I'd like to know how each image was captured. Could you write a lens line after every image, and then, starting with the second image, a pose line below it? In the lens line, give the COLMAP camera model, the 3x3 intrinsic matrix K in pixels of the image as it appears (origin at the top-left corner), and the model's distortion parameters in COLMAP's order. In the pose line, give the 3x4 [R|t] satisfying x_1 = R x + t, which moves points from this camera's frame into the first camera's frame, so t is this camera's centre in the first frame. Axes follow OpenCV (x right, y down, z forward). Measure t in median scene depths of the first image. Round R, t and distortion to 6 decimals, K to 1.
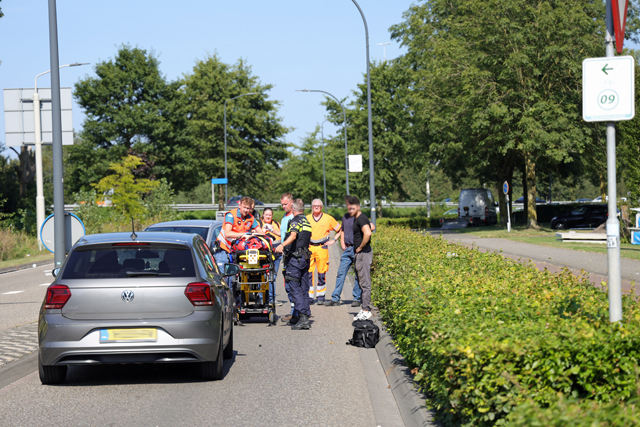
lens RADIAL K [[1886.9, 0, 320.0], [0, 1886.9, 213.5], [0, 0, 1]] dist [0.732187, 0.875205]
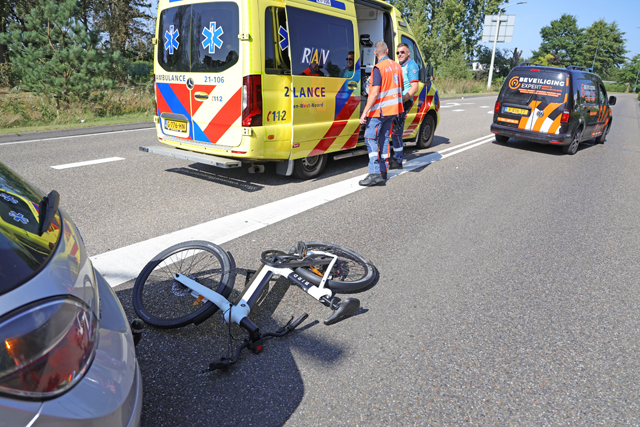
lens RADIAL K [[448.8, 0, 322.9], [0, 448.8, 214.2], [0, 0, 1]] dist [-0.096423, 0.081698]
pose [[0.863228, 0.233707, -0.447457, -0.059761], [-0.083702, 0.940375, 0.329681, 0.001860], [0.497826, -0.247137, 0.831320, 0.285499]]
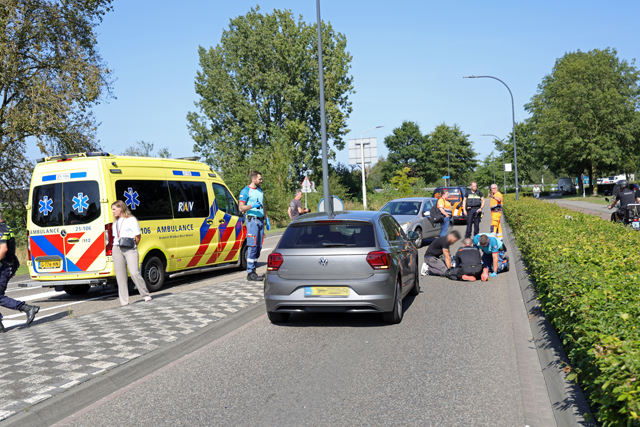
lens RADIAL K [[706.0, 0, 332.3], [0, 706.0, 213.2], [0, 0, 1]] dist [0.089520, 0.012331]
pose [[0.973654, -0.015368, -0.227513, 0.006331], [0.022531, 0.999328, 0.028924, -0.002127], [0.226915, -0.033288, 0.973345, 0.145060]]
